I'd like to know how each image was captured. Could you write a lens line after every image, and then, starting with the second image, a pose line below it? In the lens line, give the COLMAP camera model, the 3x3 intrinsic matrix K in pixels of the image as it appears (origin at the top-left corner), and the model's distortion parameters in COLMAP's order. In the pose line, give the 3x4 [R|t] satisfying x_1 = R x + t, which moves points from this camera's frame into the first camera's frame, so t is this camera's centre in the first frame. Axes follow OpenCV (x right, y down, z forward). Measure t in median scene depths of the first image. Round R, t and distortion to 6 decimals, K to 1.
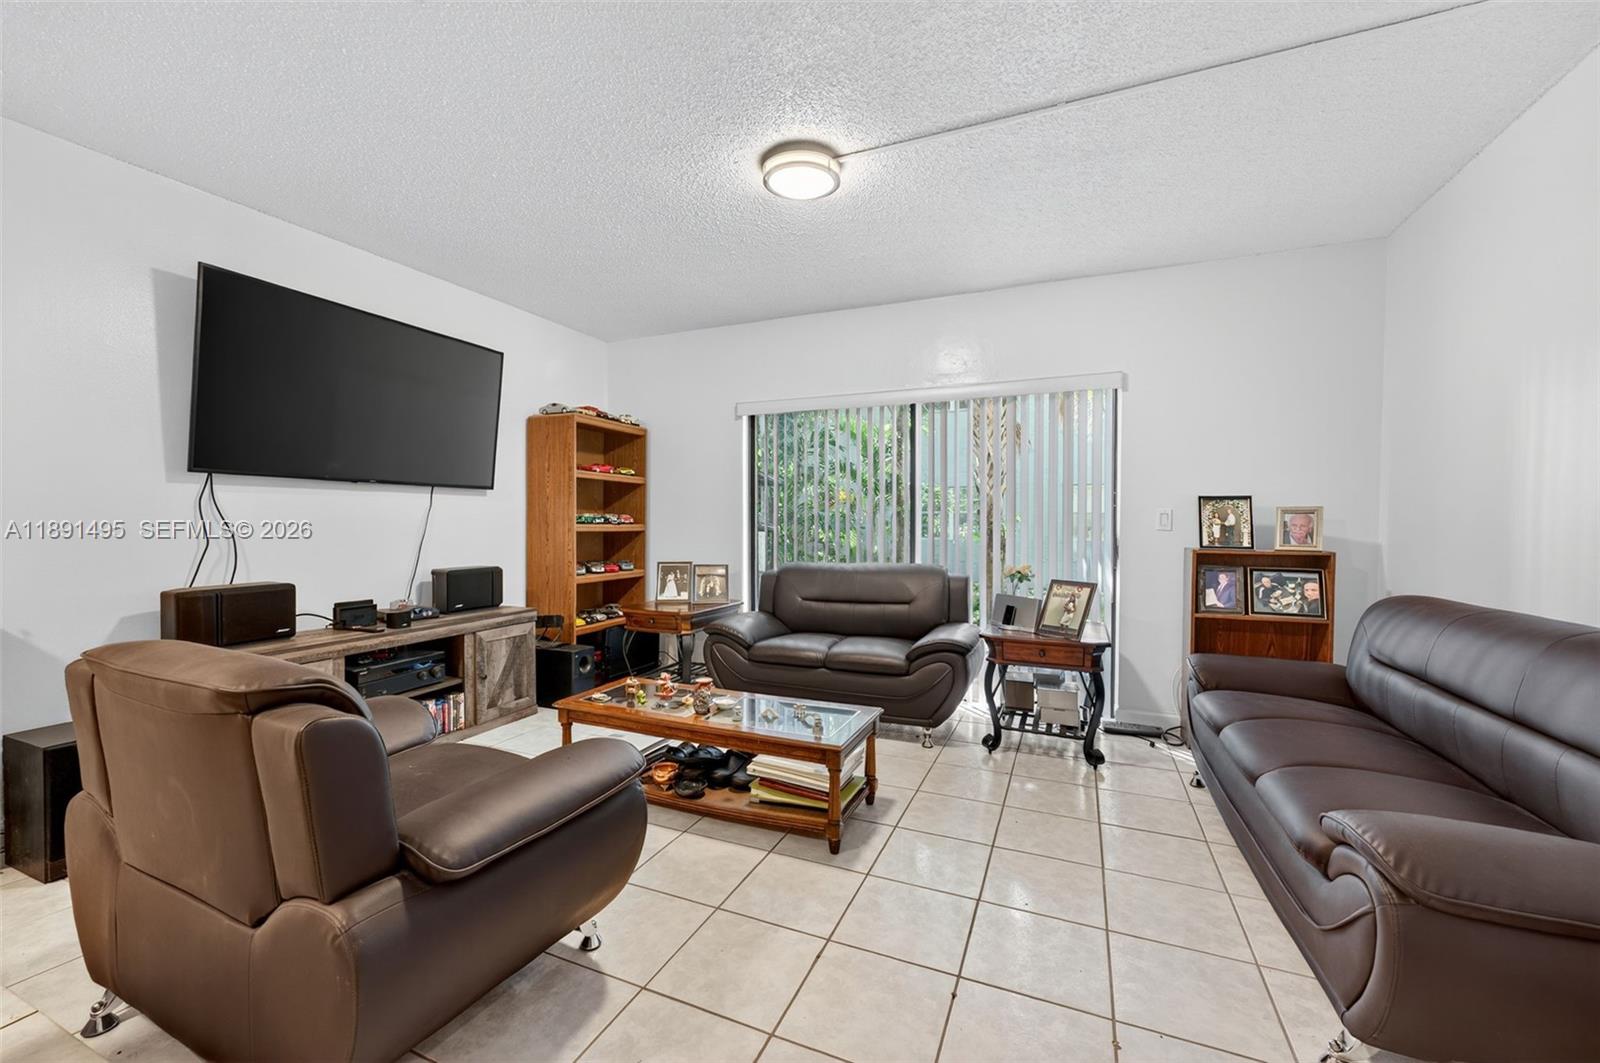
lens RADIAL K [[629.6, 0, 803.3], [0, 629.6, 531.9], [0, 0, 1]] dist [-0.043779, 0.027598]
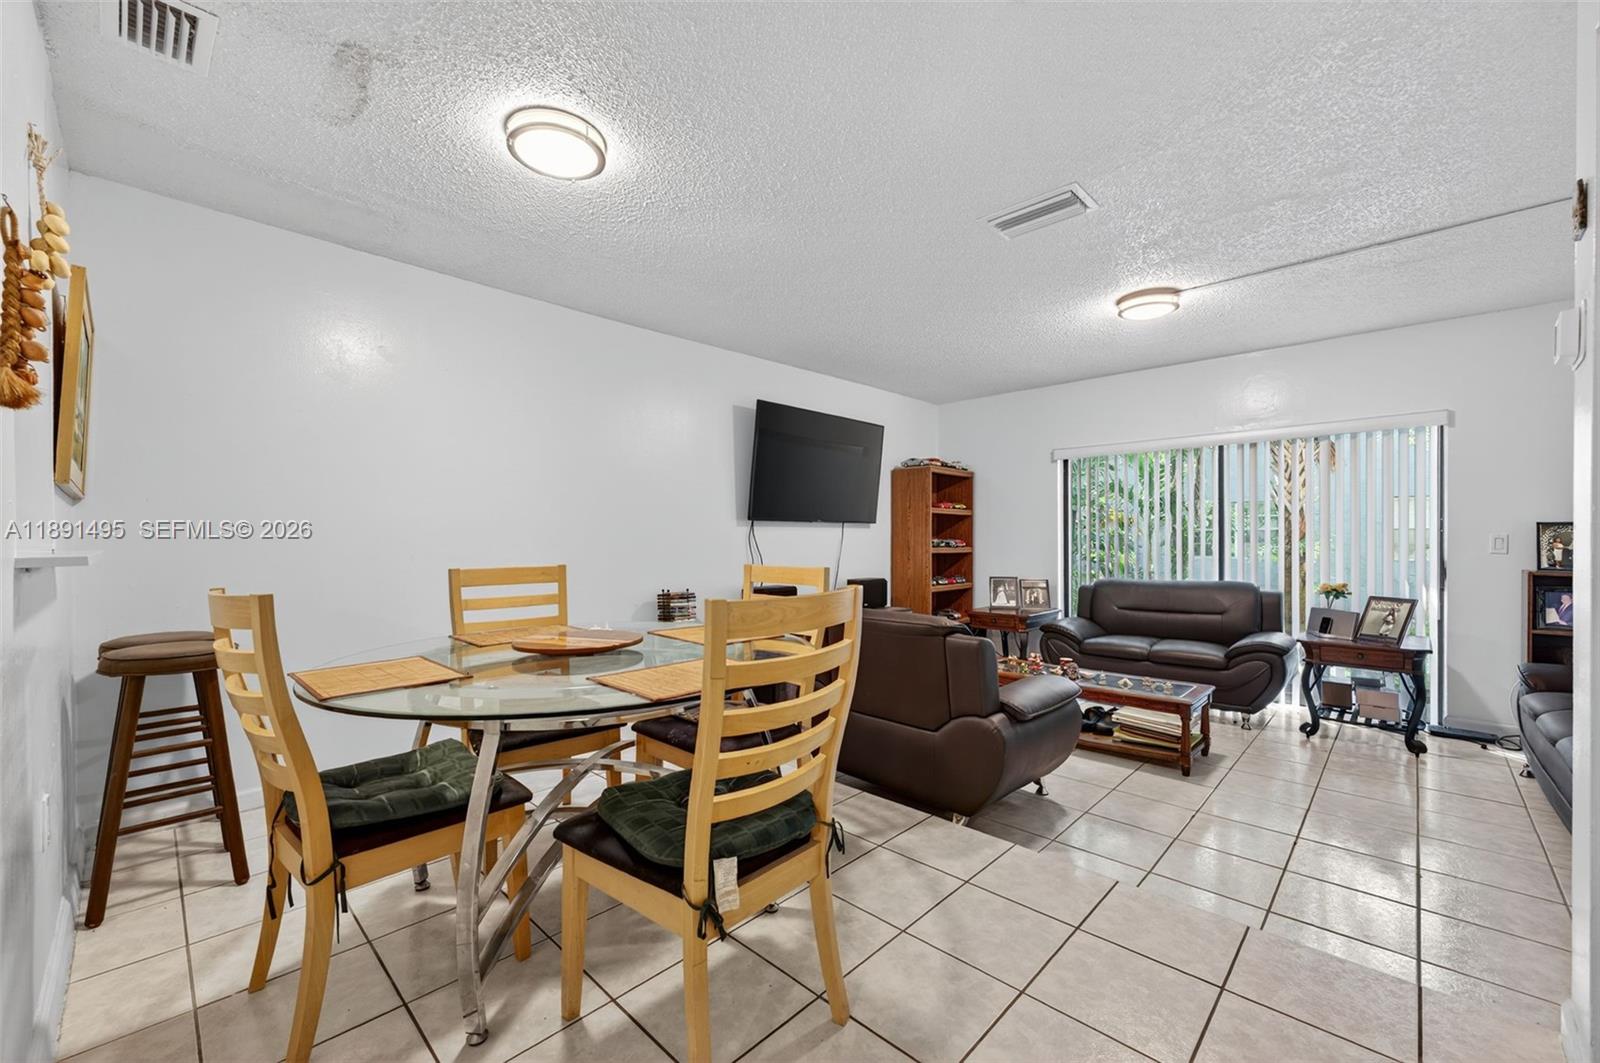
lens RADIAL K [[636.7, 0, 802.1], [0, 636.7, 543.4], [0, 0, 1]] dist [-0.000703, -0.003687]
pose [[0.937498, -0.003890, -0.347970, -0.177588], [0.000643, 0.999955, -0.009446, -0.010788], [0.347991, 0.008632, 0.937458, -0.465188]]
